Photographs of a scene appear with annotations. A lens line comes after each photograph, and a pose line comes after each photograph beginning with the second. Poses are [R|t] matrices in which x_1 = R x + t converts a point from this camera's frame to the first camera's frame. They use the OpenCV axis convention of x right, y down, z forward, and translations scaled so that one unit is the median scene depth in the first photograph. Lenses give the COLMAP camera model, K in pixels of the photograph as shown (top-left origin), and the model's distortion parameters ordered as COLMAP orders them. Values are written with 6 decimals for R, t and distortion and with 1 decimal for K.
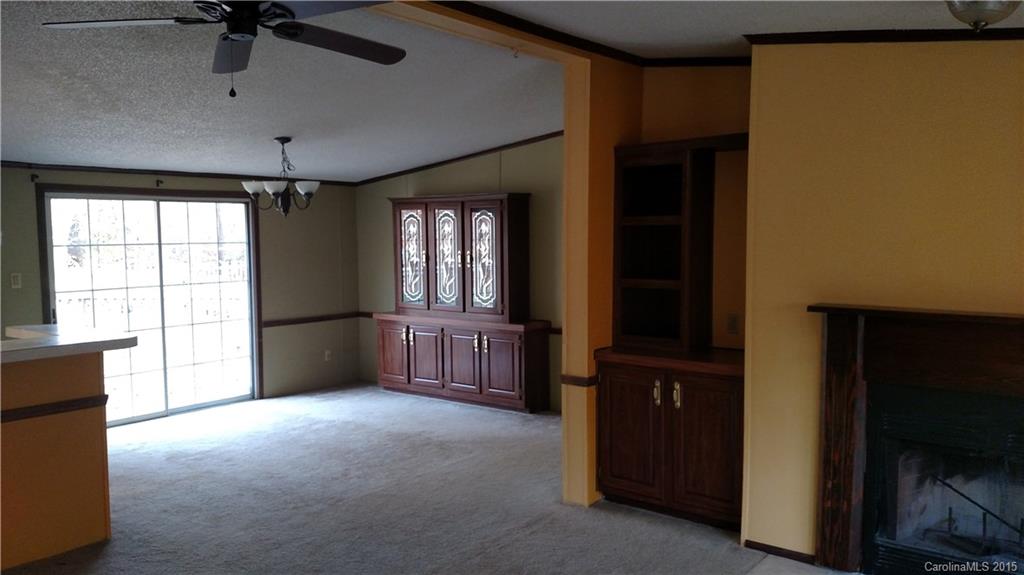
lens RADIAL K [[846.1, 0, 512.0], [0, 846.1, 287.5], [0, 0, 1]] dist [0.138504, -0.197476]
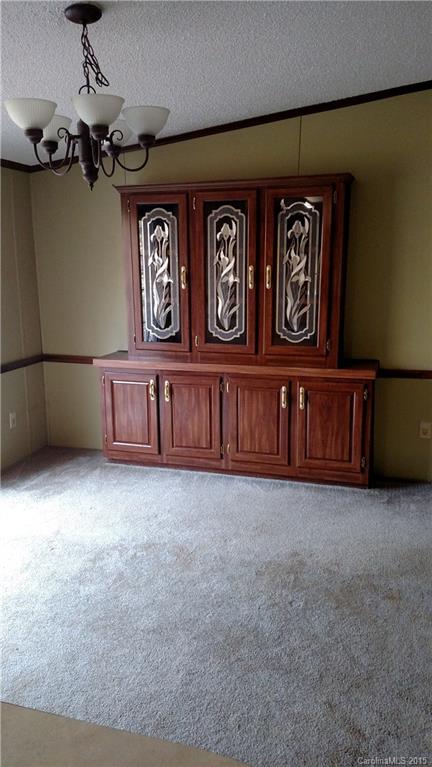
lens RADIAL K [[633.8, 0, 216.0], [0, 633.8, 383.5], [0, 0, 1]] dist [0.138504, -0.197476]
pose [[0.932779, -0.070576, 0.353471, -0.348730], [0.024878, 0.990911, 0.132198, -0.021764], [-0.359588, -0.114518, 0.926057, 0.650956]]
